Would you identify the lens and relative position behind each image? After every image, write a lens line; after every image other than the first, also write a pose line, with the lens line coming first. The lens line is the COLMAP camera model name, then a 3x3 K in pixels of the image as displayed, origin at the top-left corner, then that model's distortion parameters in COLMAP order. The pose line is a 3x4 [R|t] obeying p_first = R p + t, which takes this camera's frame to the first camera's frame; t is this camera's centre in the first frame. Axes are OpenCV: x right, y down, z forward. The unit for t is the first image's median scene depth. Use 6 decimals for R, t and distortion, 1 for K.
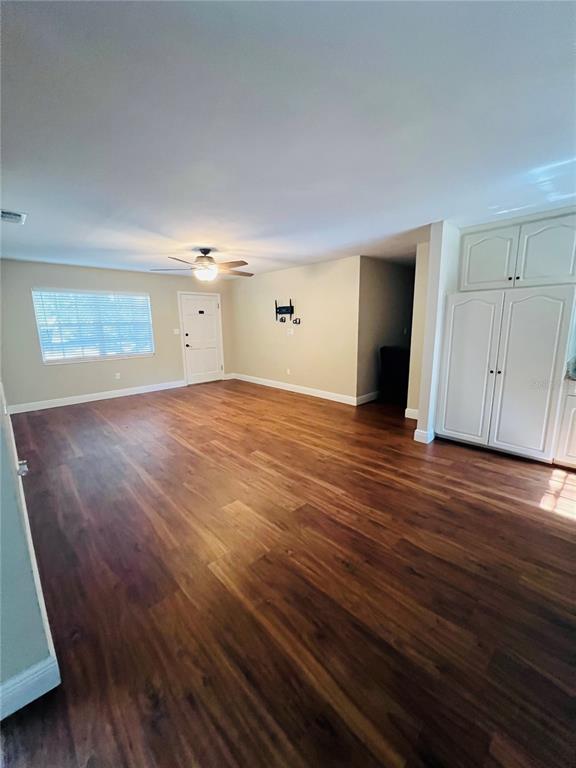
lens RADIAL K [[309.4, 0, 290.3], [0, 309.4, 382.6], [0, 0, 1]] dist [0.000846, 0.000024]
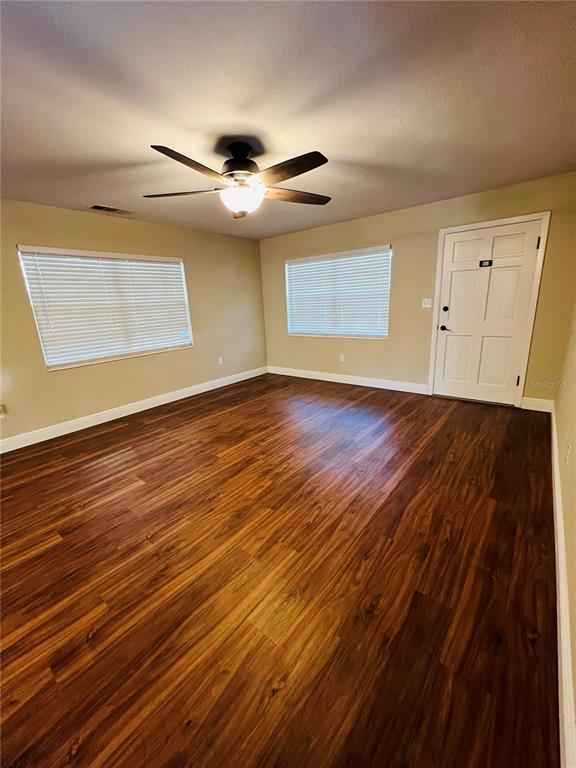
lens RADIAL K [[303.2, 0, 288.8], [0, 303.2, 382.4], [0, 0, 1]] dist [-0.000816, -0.000030]
pose [[0.126125, 0.261063, -0.957047, 0.304117], [-0.142890, 0.959471, 0.242893, -0.186800], [0.981669, 0.106117, 0.158317, 1.009918]]
